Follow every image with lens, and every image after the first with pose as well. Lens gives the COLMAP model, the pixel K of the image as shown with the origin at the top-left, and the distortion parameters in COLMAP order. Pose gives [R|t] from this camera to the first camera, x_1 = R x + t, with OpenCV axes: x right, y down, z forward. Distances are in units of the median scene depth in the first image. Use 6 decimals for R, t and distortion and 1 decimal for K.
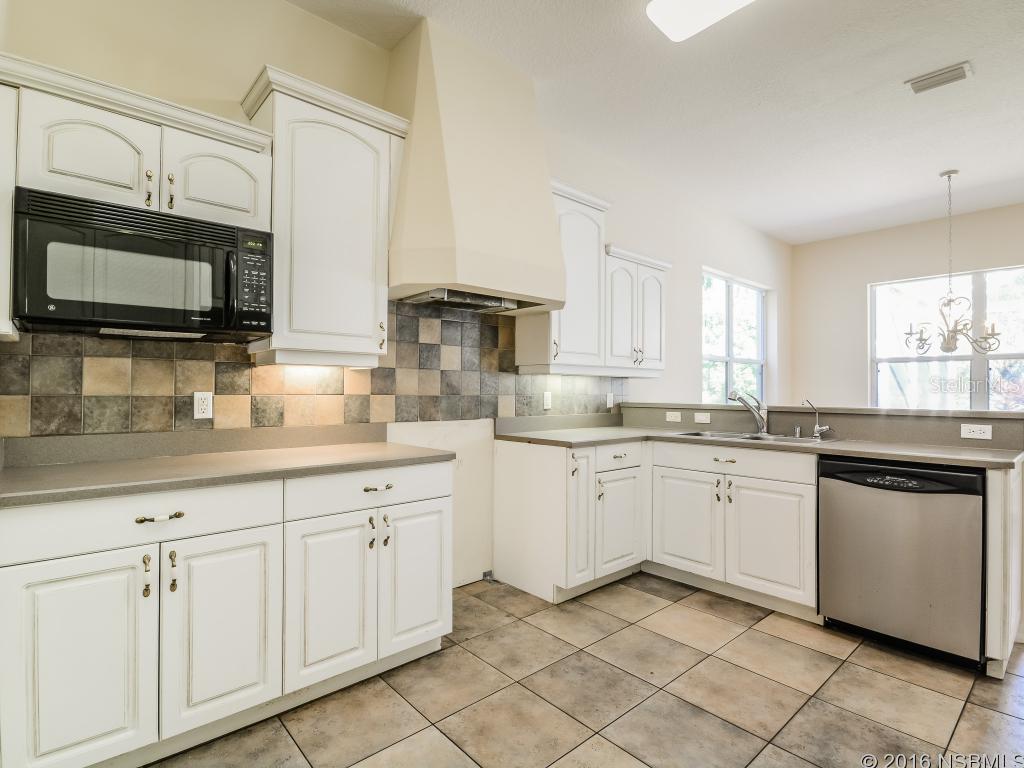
lens RADIAL K [[500.9, 0, 499.9], [0, 500.9, 384.9], [0, 0, 1]] dist [-0.001383, -0.001234]
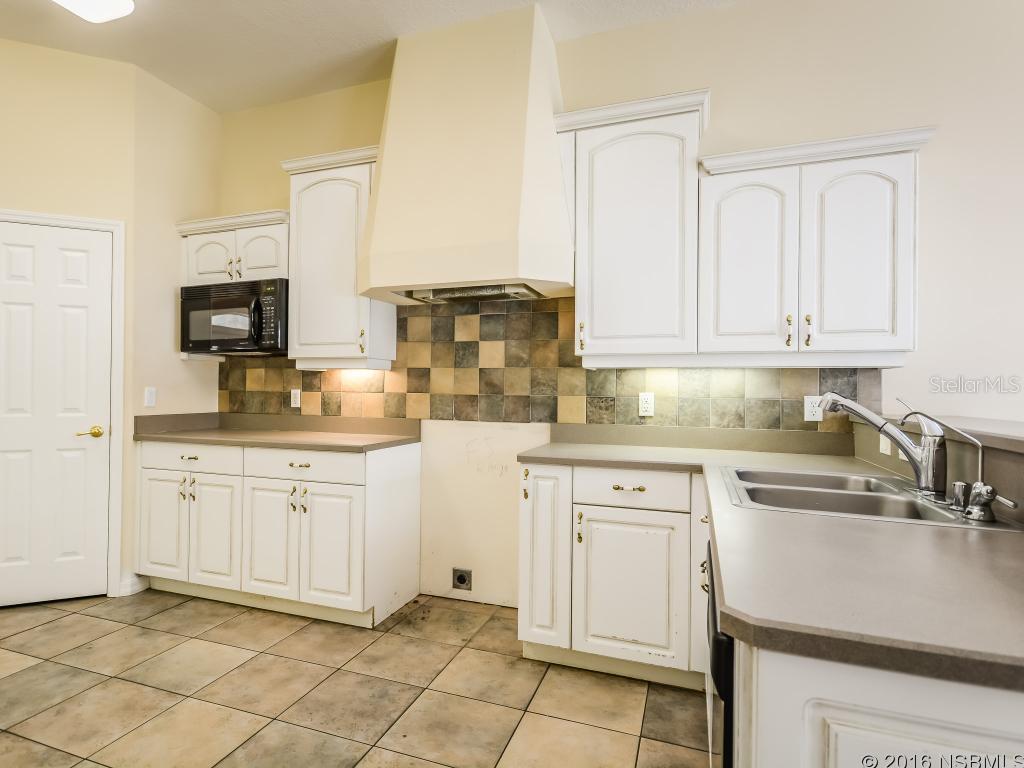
lens RADIAL K [[589.1, 0, 473.0], [0, 589.1, 383.9], [0, 0, 1]] dist [0.000725, 0.000209]
pose [[0.468599, -0.008285, -0.883372, 0.921946], [0.002613, 0.999965, -0.007992, 0.010167], [0.883407, 0.001437, 0.468604, 0.497823]]
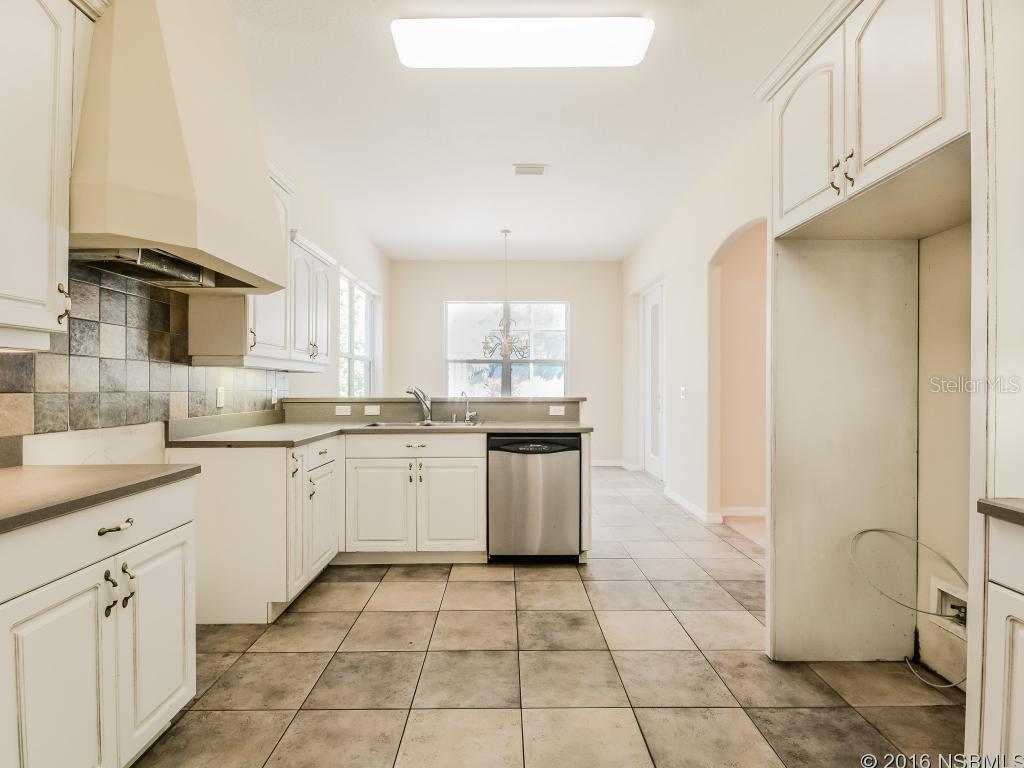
lens RADIAL K [[500.9, 0, 499.9], [0, 500.9, 384.9], [0, 0, 1]] dist [-0.001383, -0.001234]
pose [[0.657546, -0.003977, 0.753404, -0.299379], [-0.004286, 0.999950, 0.009019, 0.000482], [-0.753402, -0.009159, 0.657496, 0.106257]]
